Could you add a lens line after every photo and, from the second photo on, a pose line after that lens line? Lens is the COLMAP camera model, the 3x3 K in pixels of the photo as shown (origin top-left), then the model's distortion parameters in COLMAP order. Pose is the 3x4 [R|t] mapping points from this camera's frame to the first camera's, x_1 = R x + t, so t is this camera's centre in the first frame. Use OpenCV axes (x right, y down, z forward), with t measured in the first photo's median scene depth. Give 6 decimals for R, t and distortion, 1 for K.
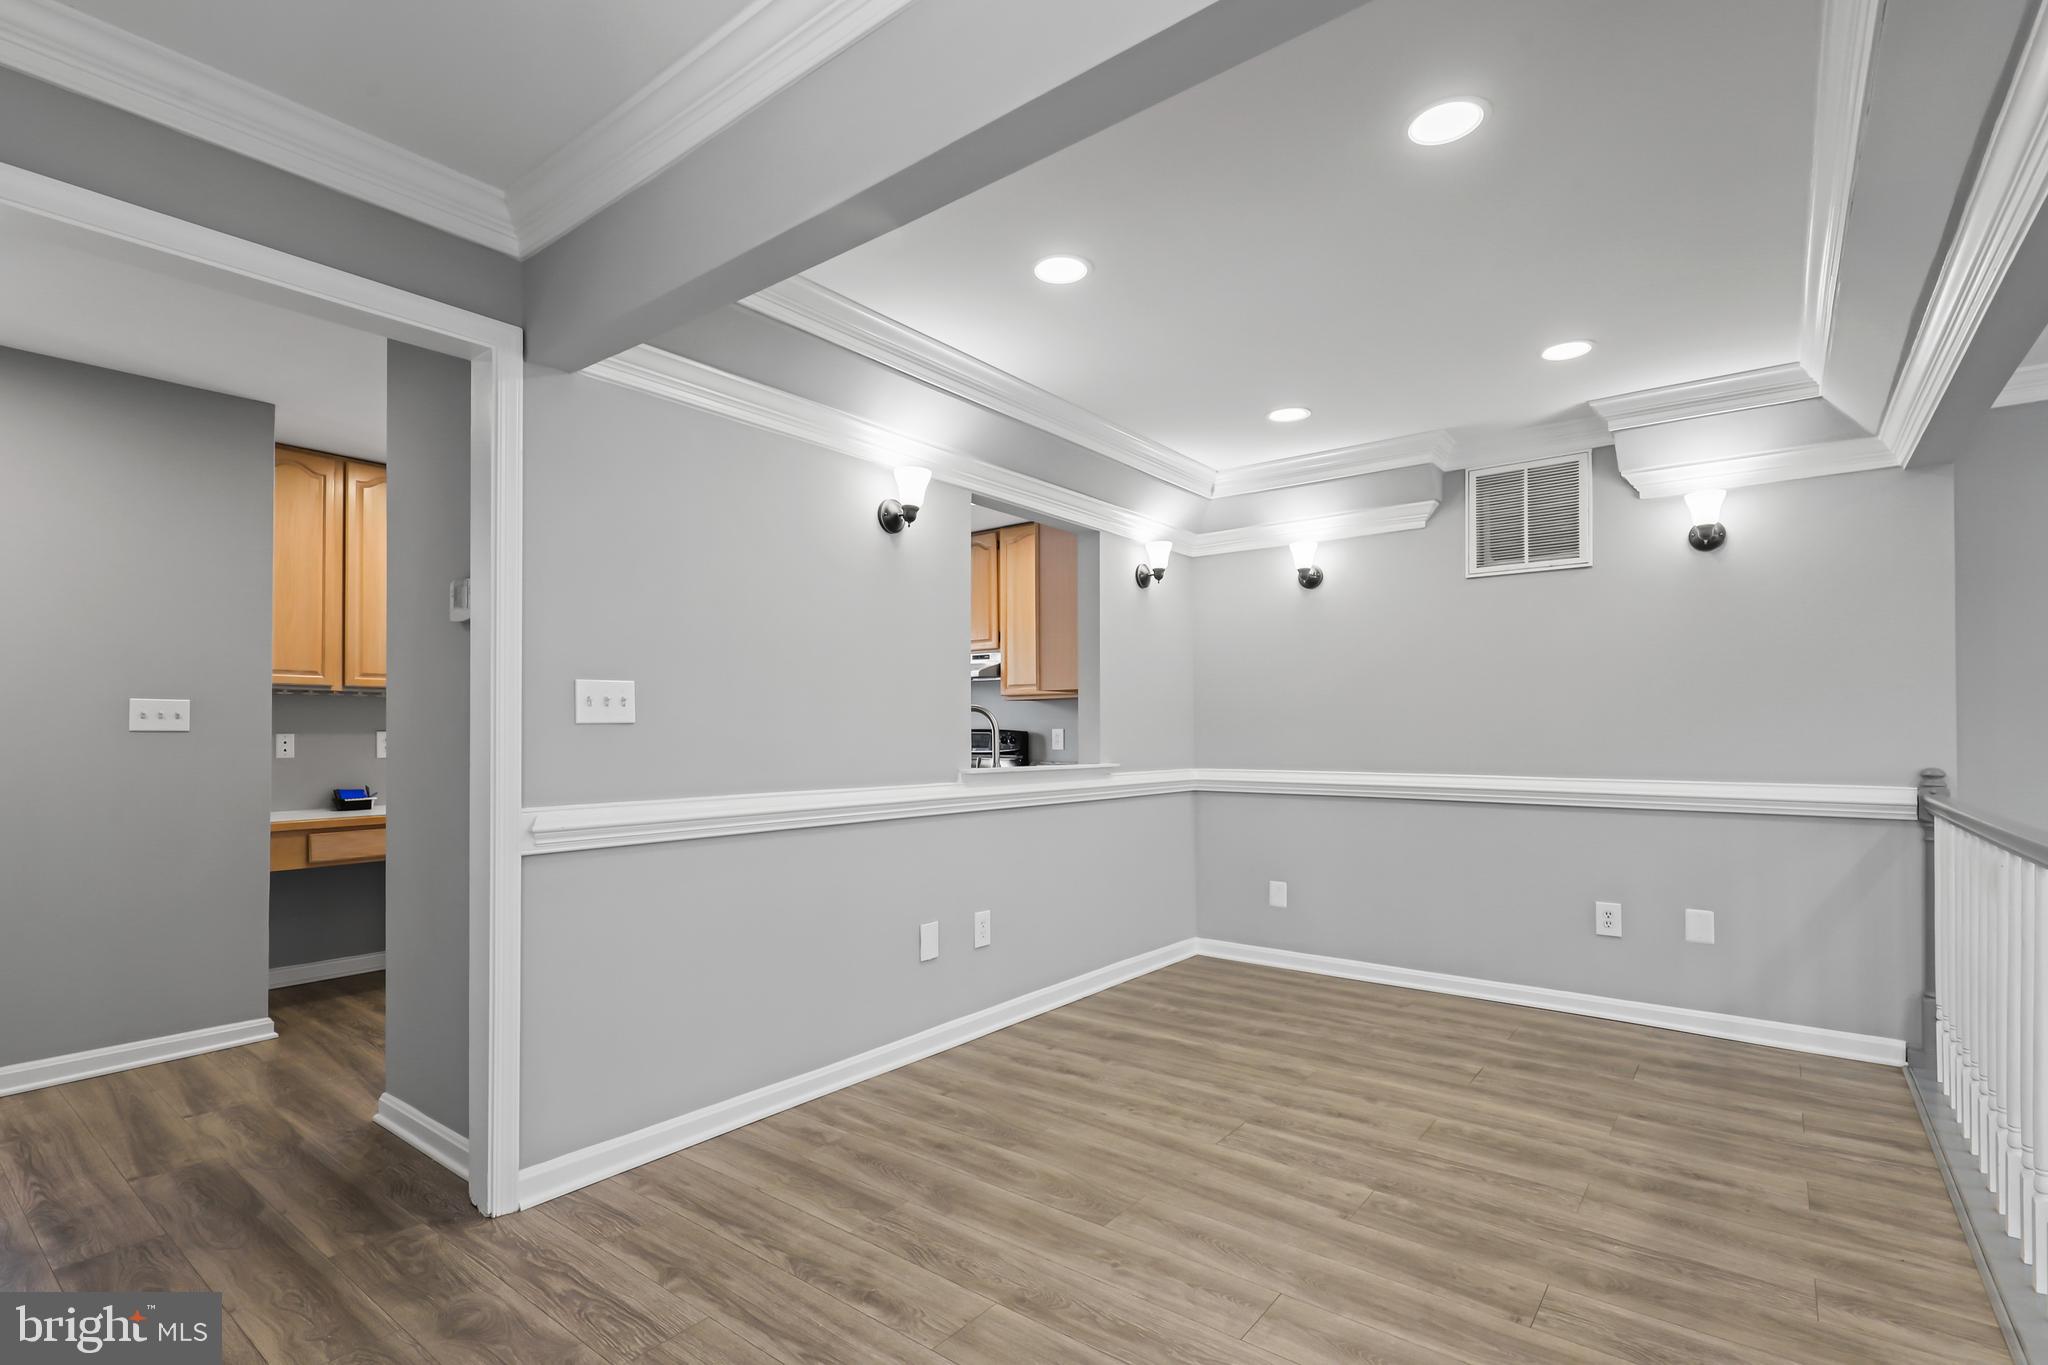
lens RADIAL K [[952.7, 0, 1034.8], [0, 952.7, 705.6], [0, 0, 1]] dist [-0.000205, -0.000183]
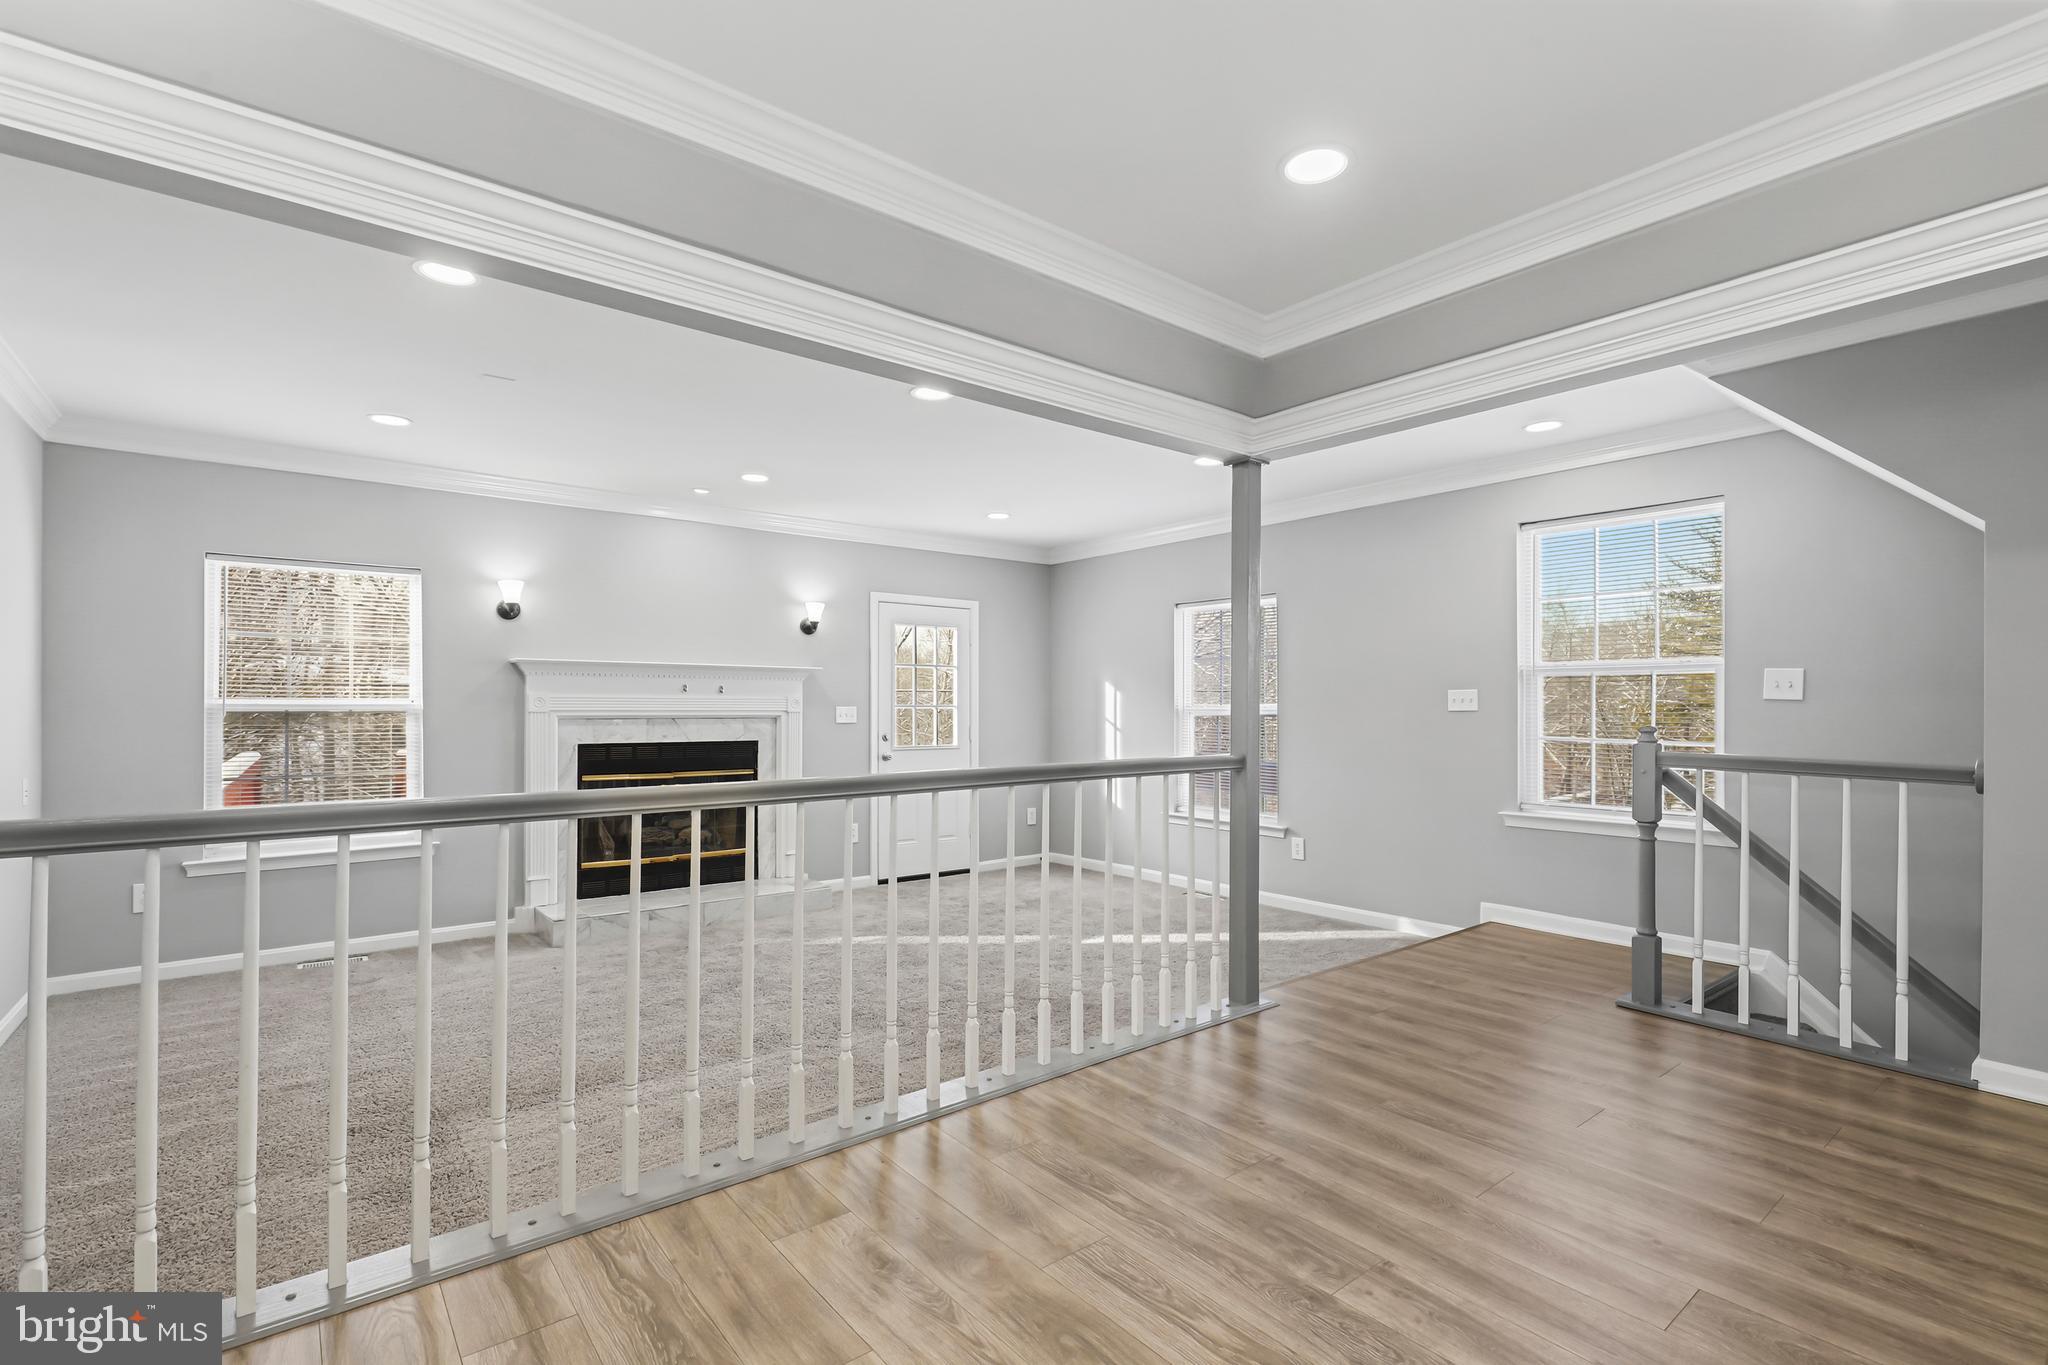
lens RADIAL K [[952.7, 0, 1034.8], [0, 952.7, 705.6], [0, 0, 1]] dist [-0.000205, -0.000183]
pose [[-0.973127, 0.000052, 0.230267, 0.293967], [-0.006617, 0.999581, -0.028190, 0.042266], [-0.230172, -0.028956, -0.972719, 1.292976]]
